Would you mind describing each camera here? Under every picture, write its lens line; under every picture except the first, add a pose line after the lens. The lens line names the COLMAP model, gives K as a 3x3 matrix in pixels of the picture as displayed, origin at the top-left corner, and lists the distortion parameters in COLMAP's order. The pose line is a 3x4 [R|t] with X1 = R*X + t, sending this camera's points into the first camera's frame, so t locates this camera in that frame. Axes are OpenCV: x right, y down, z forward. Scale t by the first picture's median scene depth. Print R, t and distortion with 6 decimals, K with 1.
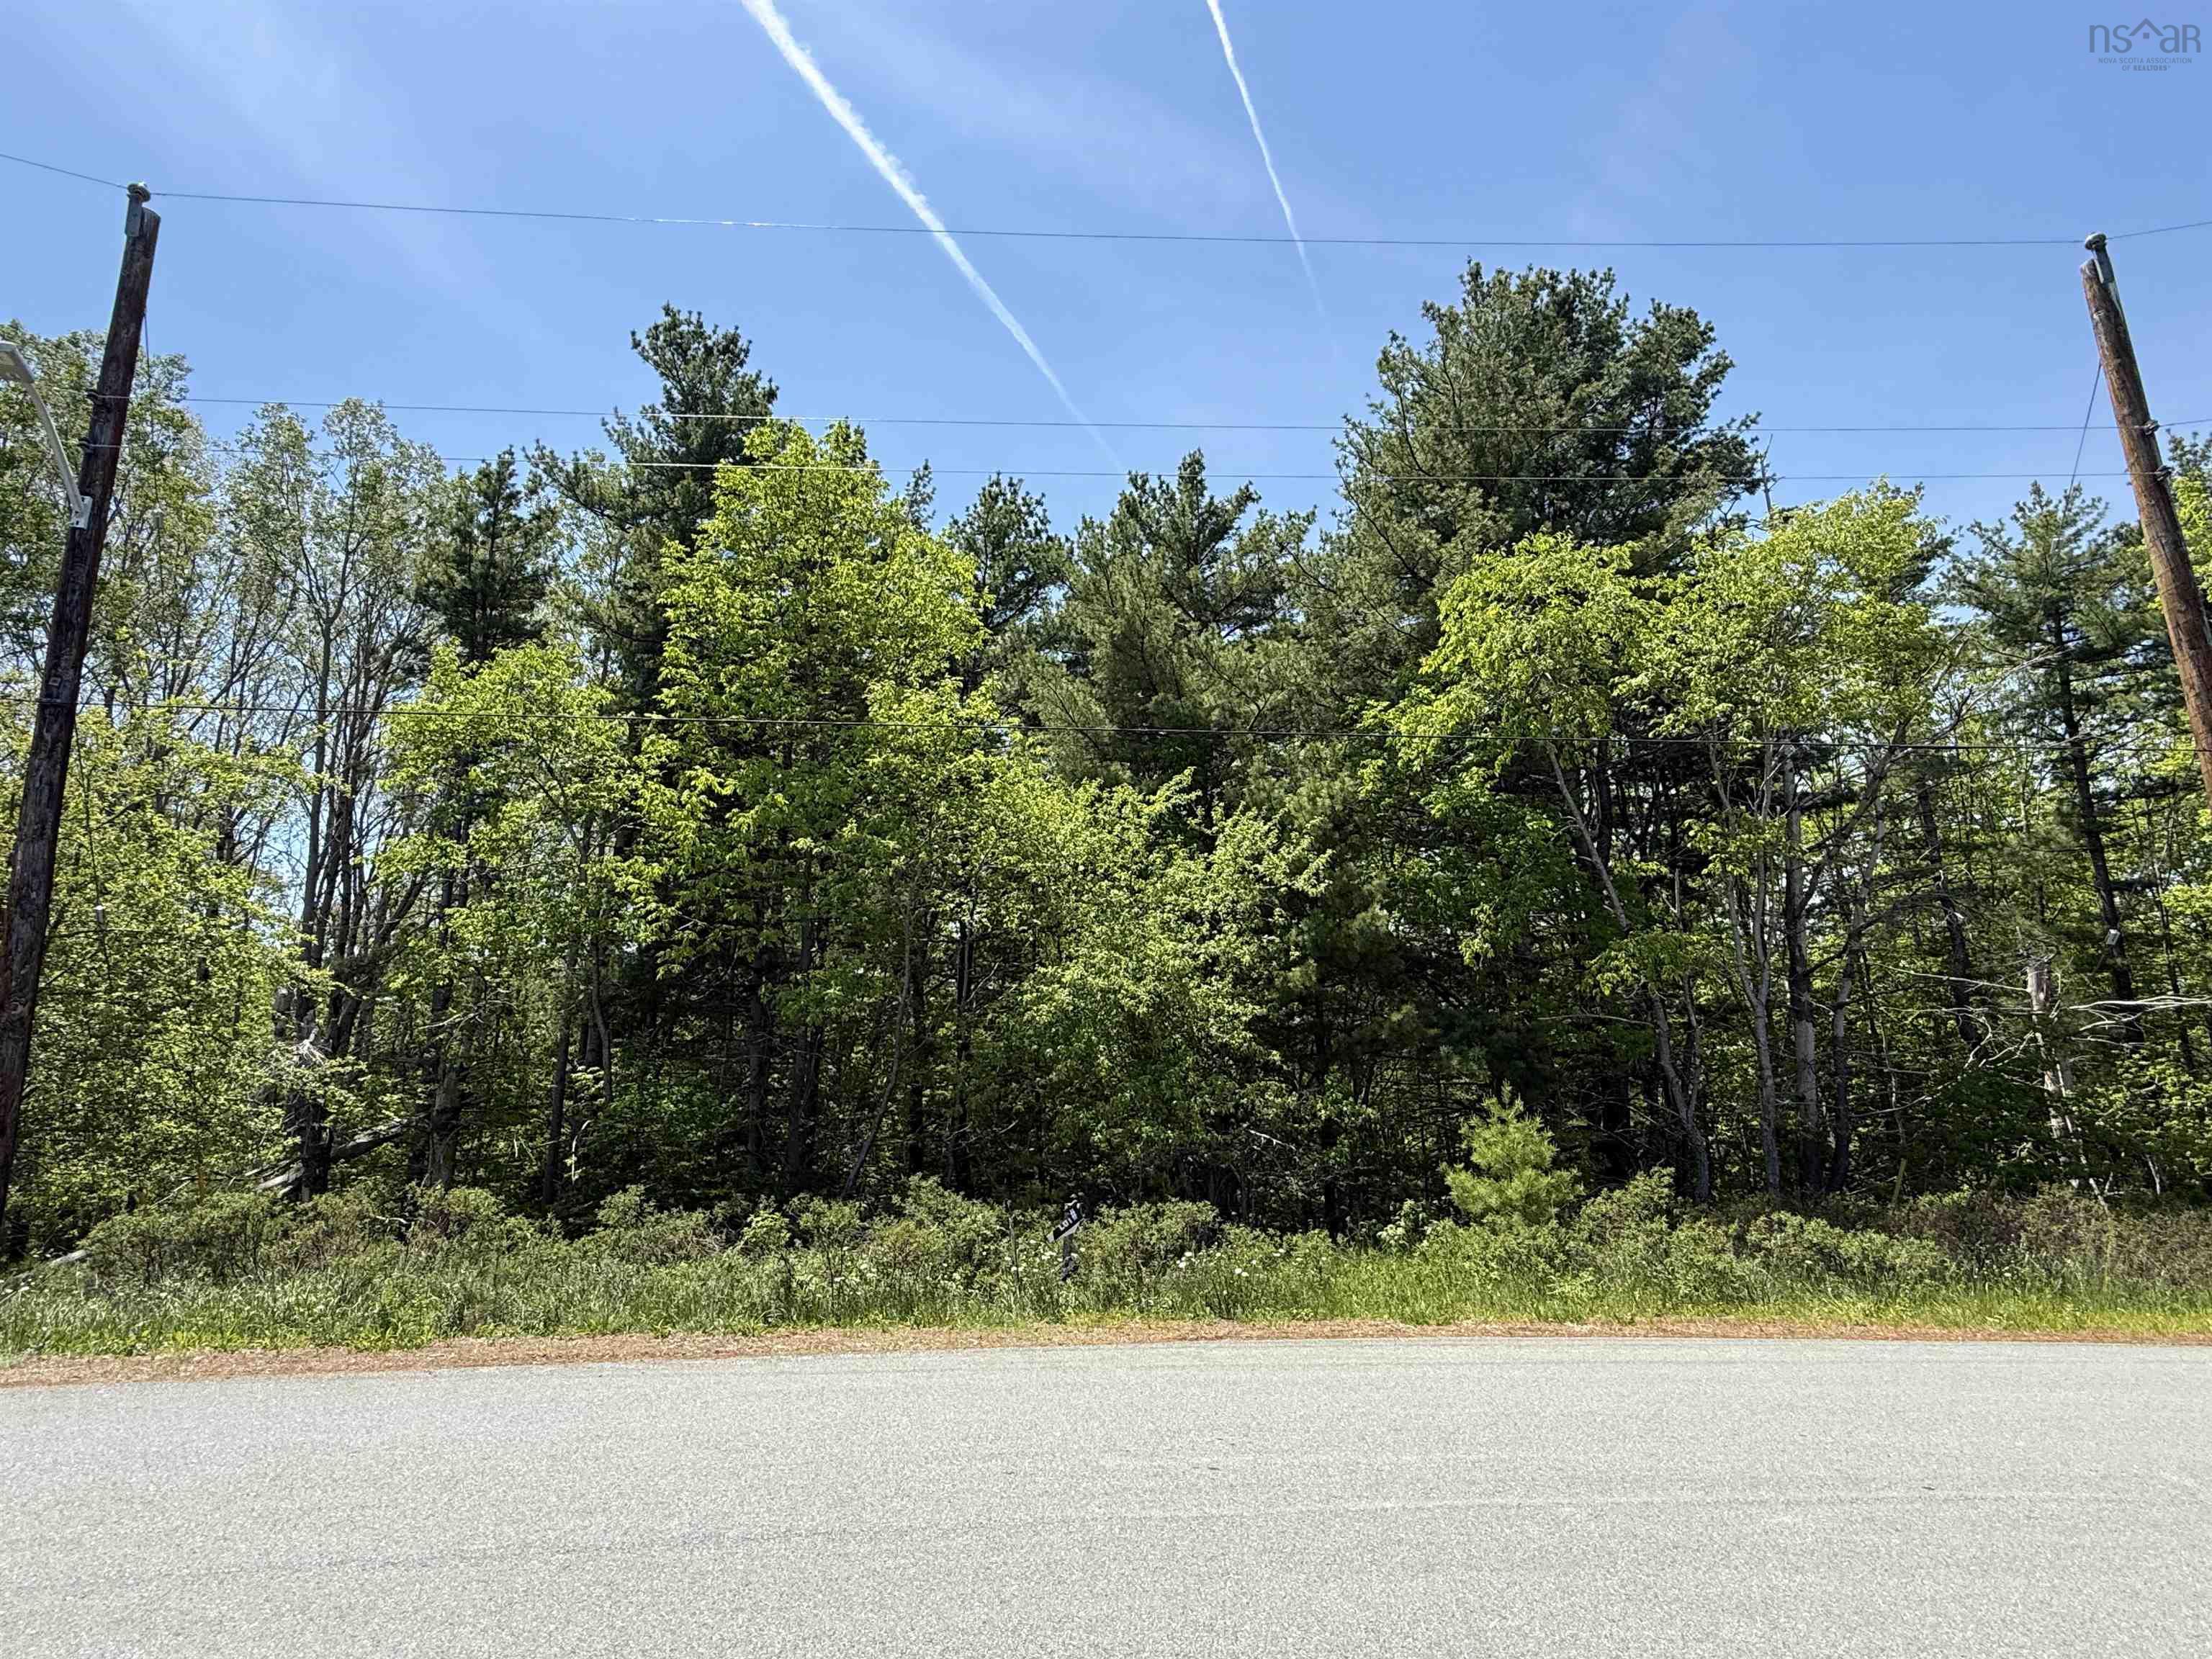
lens RADIAL K [[1141.6, 0, 1108.0], [0, 1141.6, 826.9], [0, 0, 1]] dist [0.000630, 0.009848]
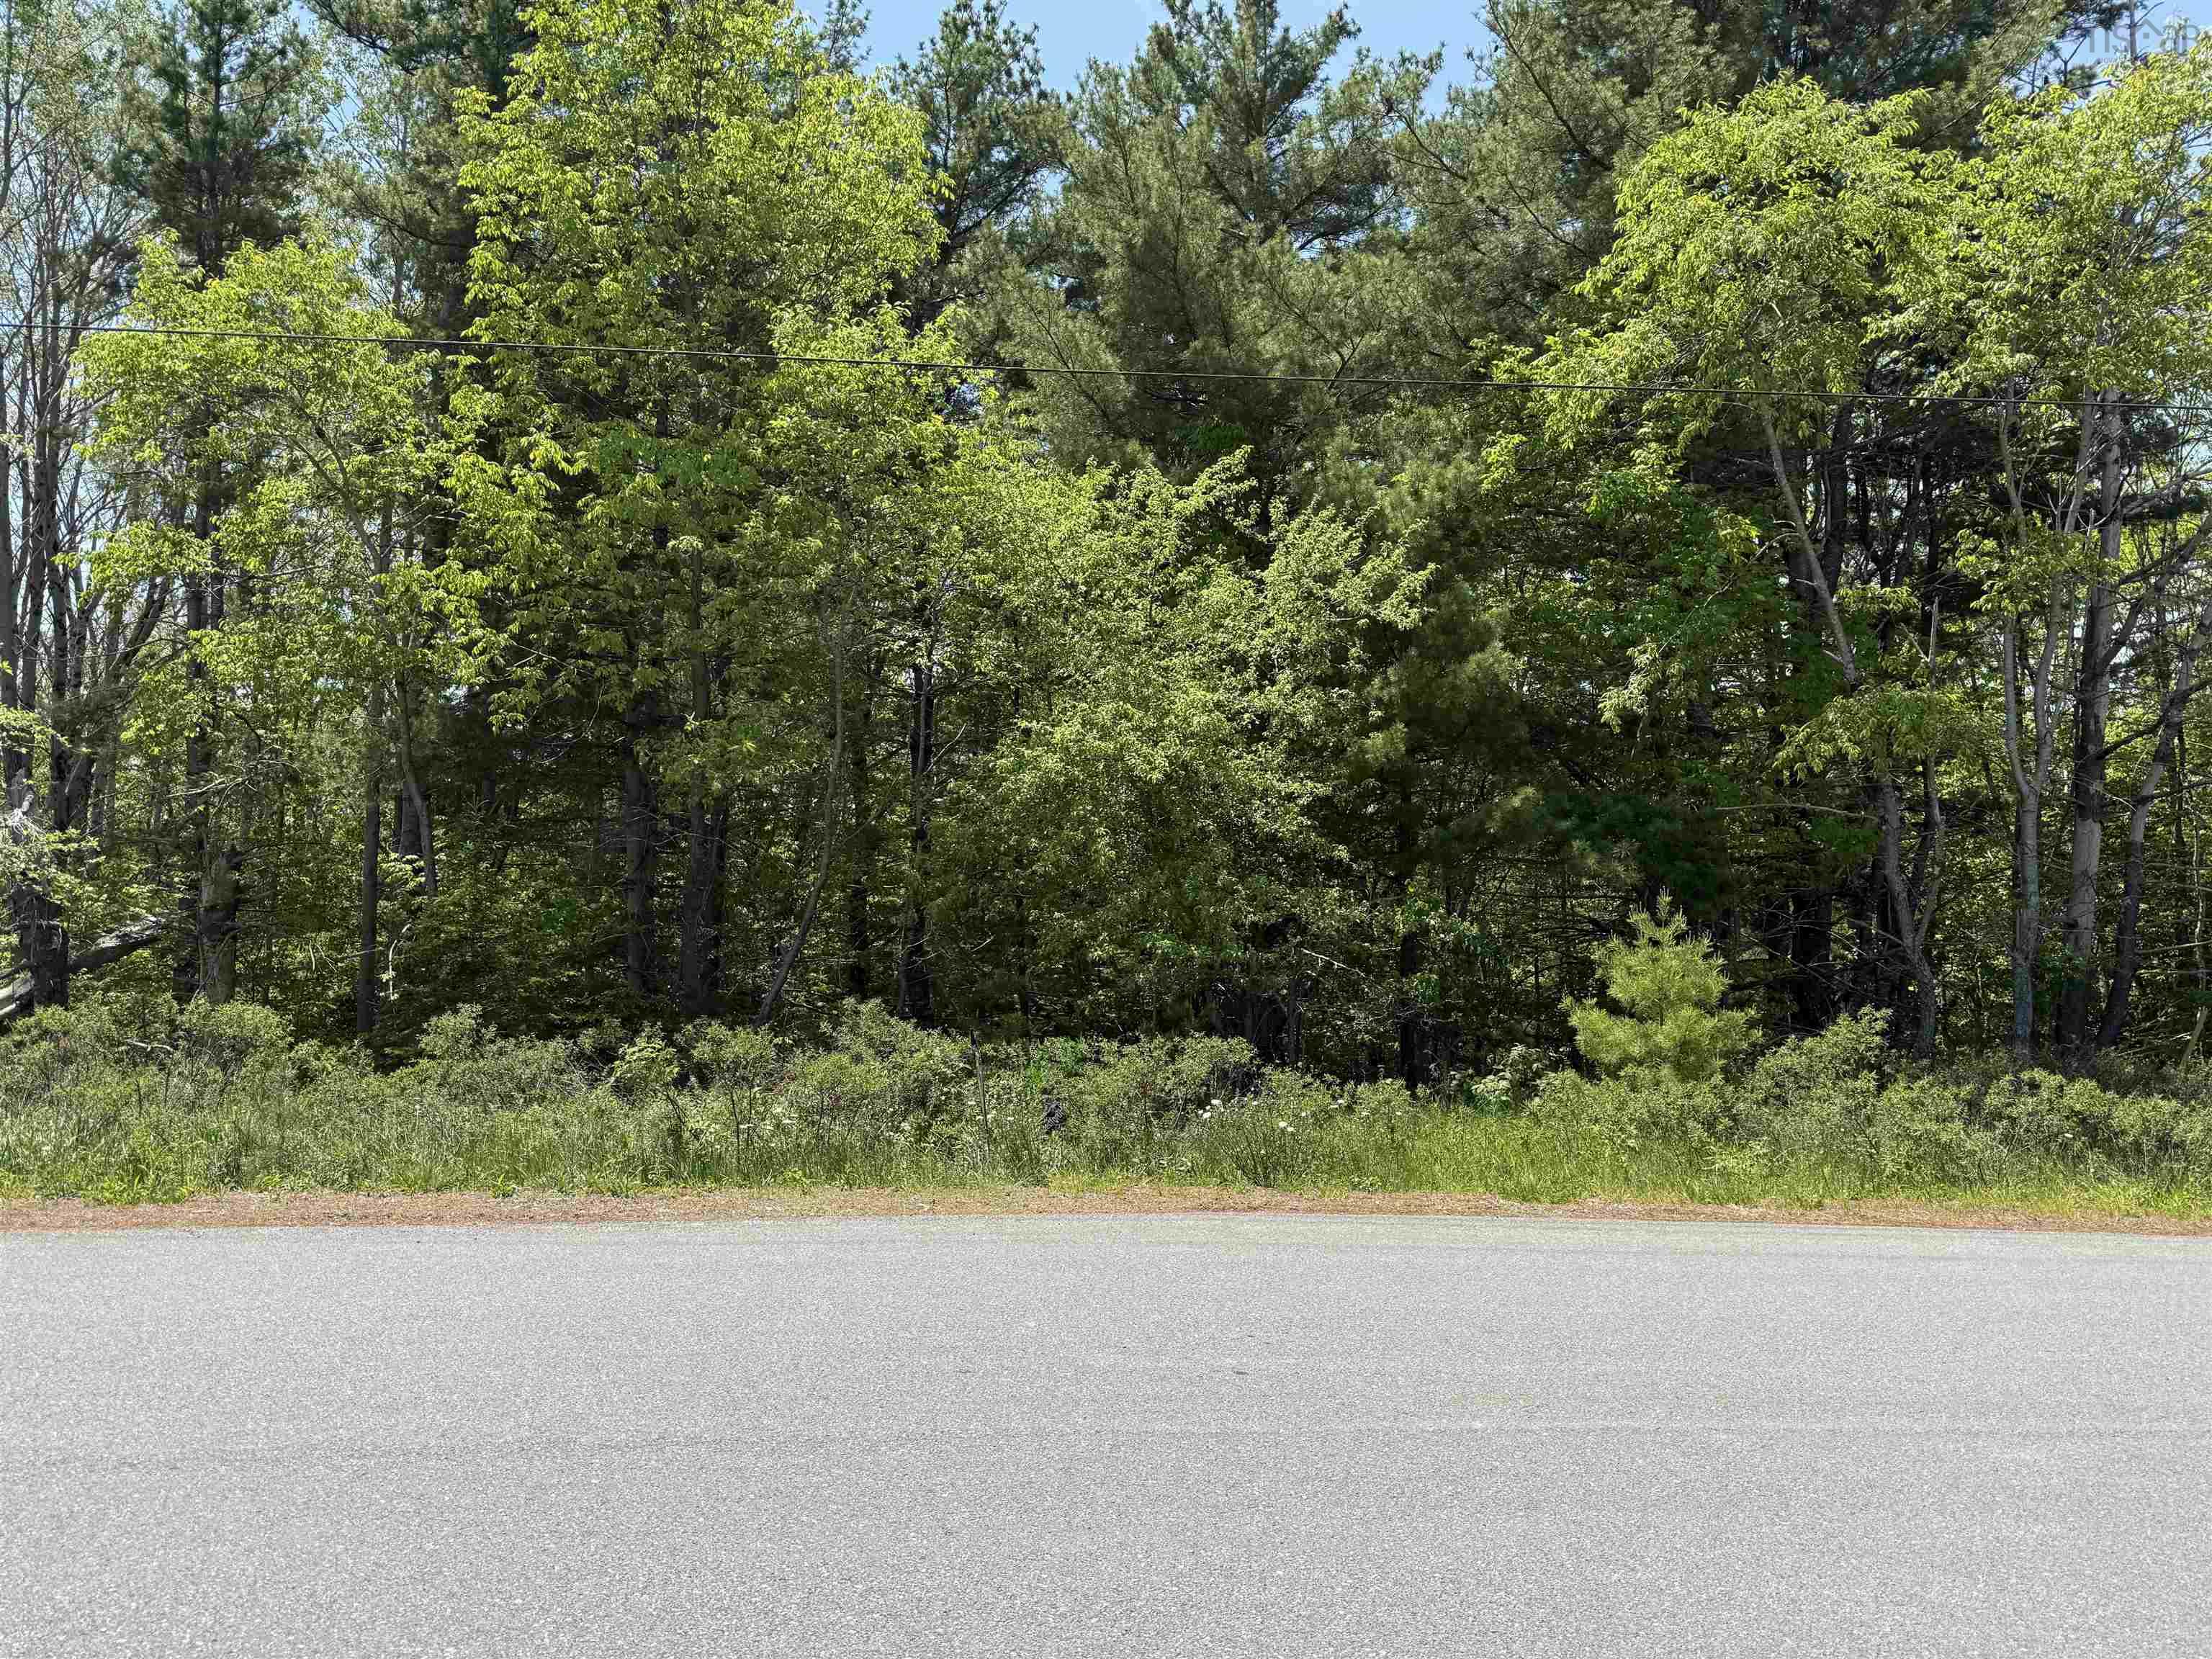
lens RADIAL K [[1550.6, 0, 1097.6], [0, 1550.6, 835.2], [0, 0, 1]] dist [0.077592, -0.087034]
pose [[0.999749, 0.018189, -0.013050, 0.002243], [-0.015551, 0.983616, 0.179603, 0.012975], [0.016103, -0.179355, 0.983653, 0.021824]]
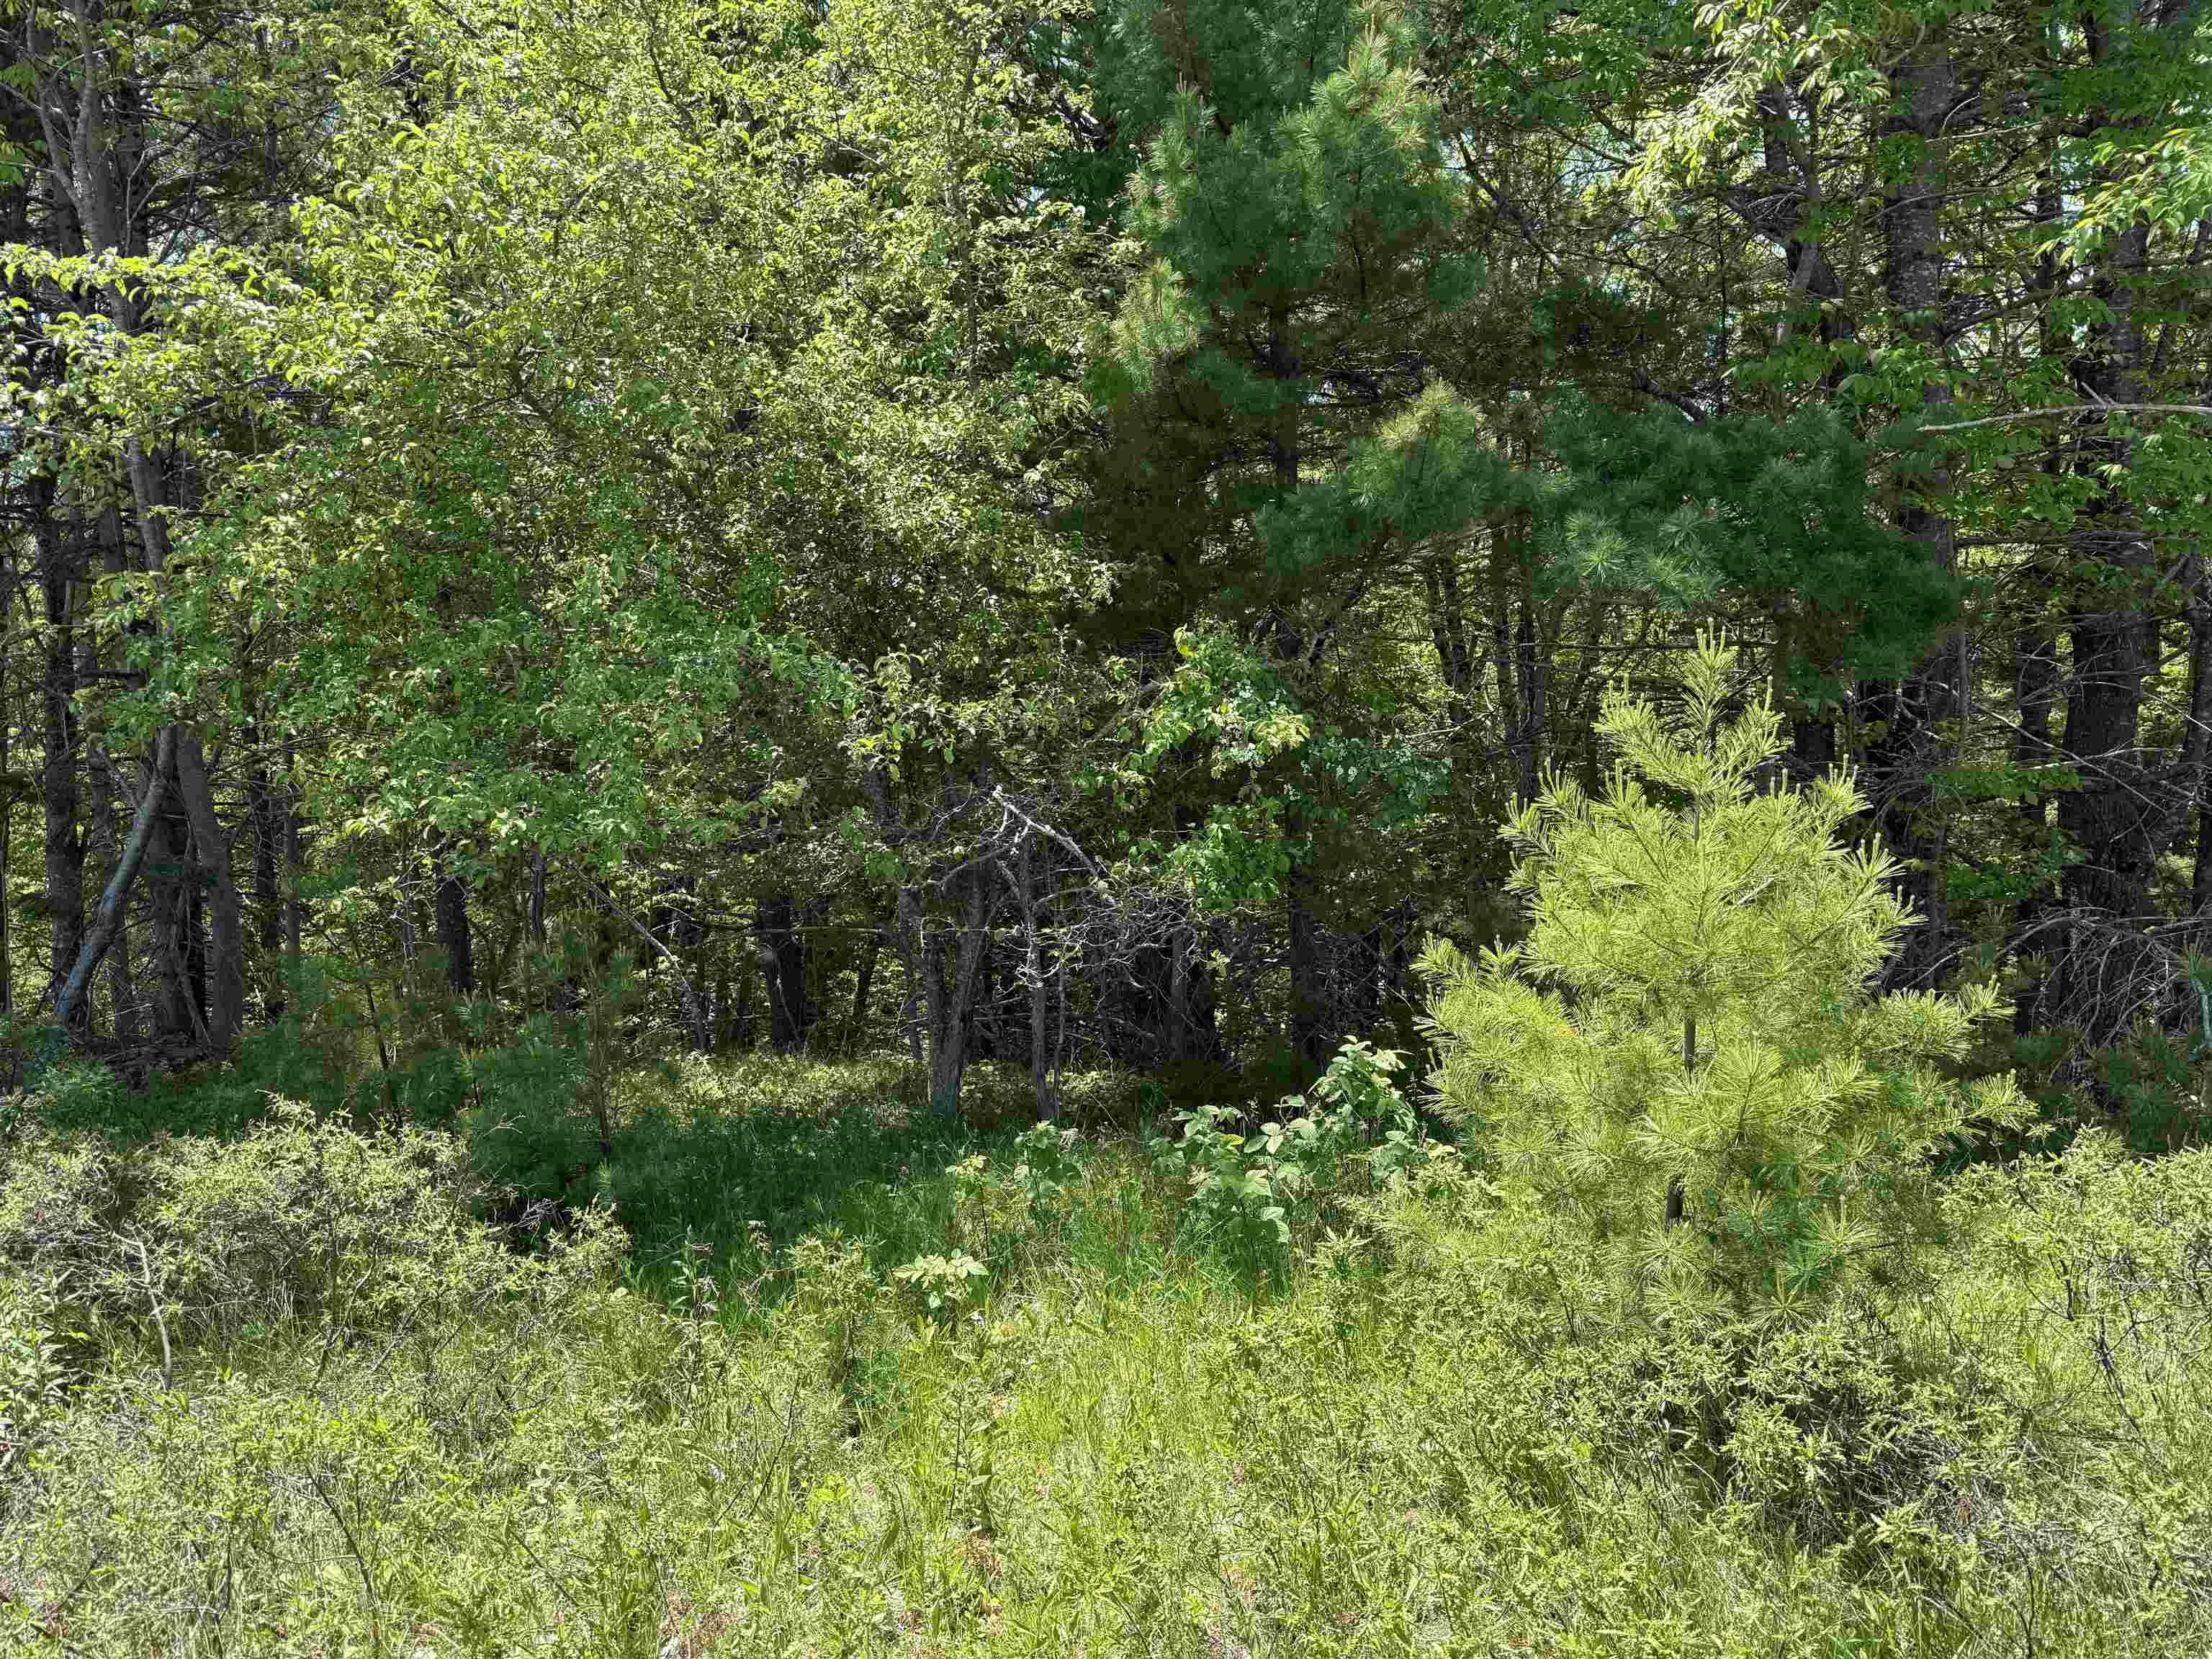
lens RADIAL K [[1550.6, 0, 1097.6], [0, 1550.6, 835.2], [0, 0, 1]] dist [0.077592, -0.087034]
pose [[0.991486, -0.006699, -0.130039, 0.204048], [0.050398, 0.940581, 0.335809, 0.114310], [0.120063, -0.339503, 0.932911, 0.518072]]
